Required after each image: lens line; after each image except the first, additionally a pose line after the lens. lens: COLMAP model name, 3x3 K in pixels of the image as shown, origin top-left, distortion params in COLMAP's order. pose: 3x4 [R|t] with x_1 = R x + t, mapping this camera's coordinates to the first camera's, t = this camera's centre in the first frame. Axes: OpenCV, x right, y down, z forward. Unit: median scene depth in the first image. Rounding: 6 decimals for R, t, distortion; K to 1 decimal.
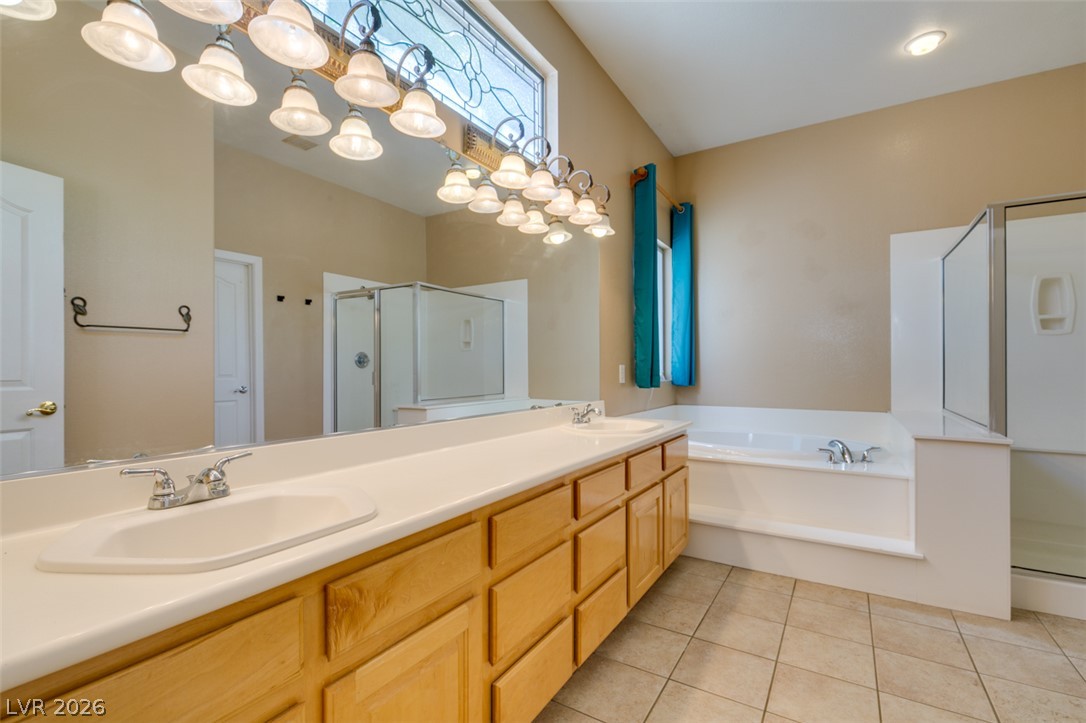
lens RADIAL K [[489.9, 0, 545.3], [0, 489.9, 362.2], [0, 0, 1]] dist [0.000826, -0.000129]
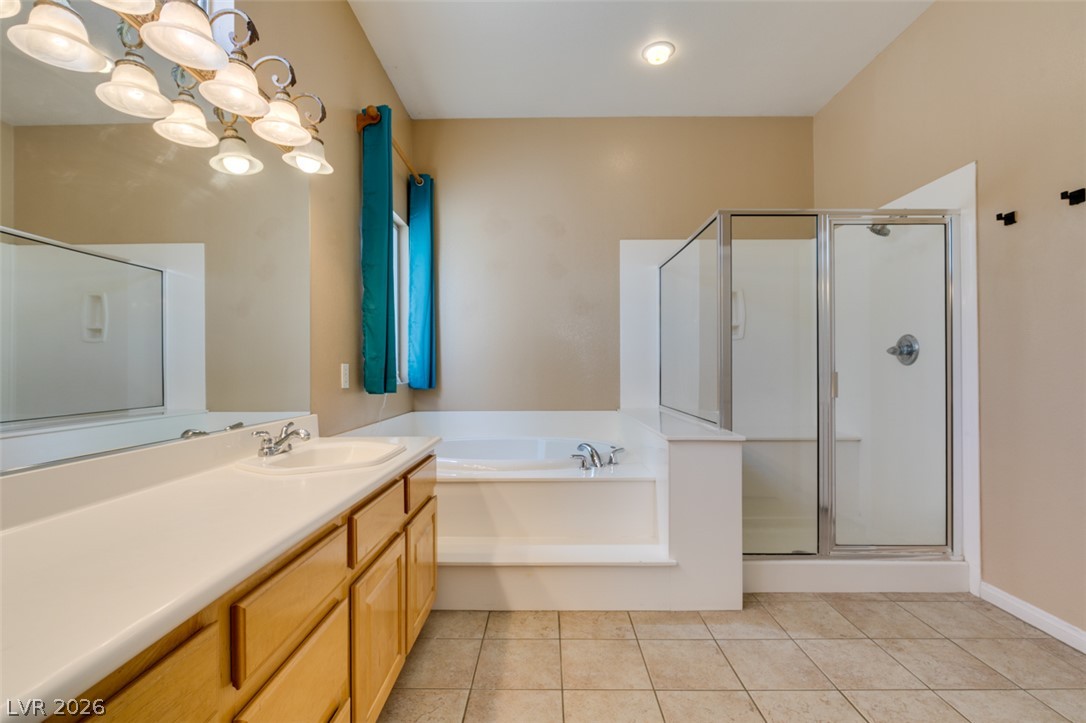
lens RADIAL K [[481.8, 0, 541.2], [0, 481.8, 367.5], [0, 0, 1]] dist [-0.002579, -0.000246]
pose [[0.858906, -0.000586, 0.512134, 0.046158], [-0.003932, 0.999962, 0.007738, 0.005333], [-0.512119, -0.008660, 0.858871, 0.264969]]
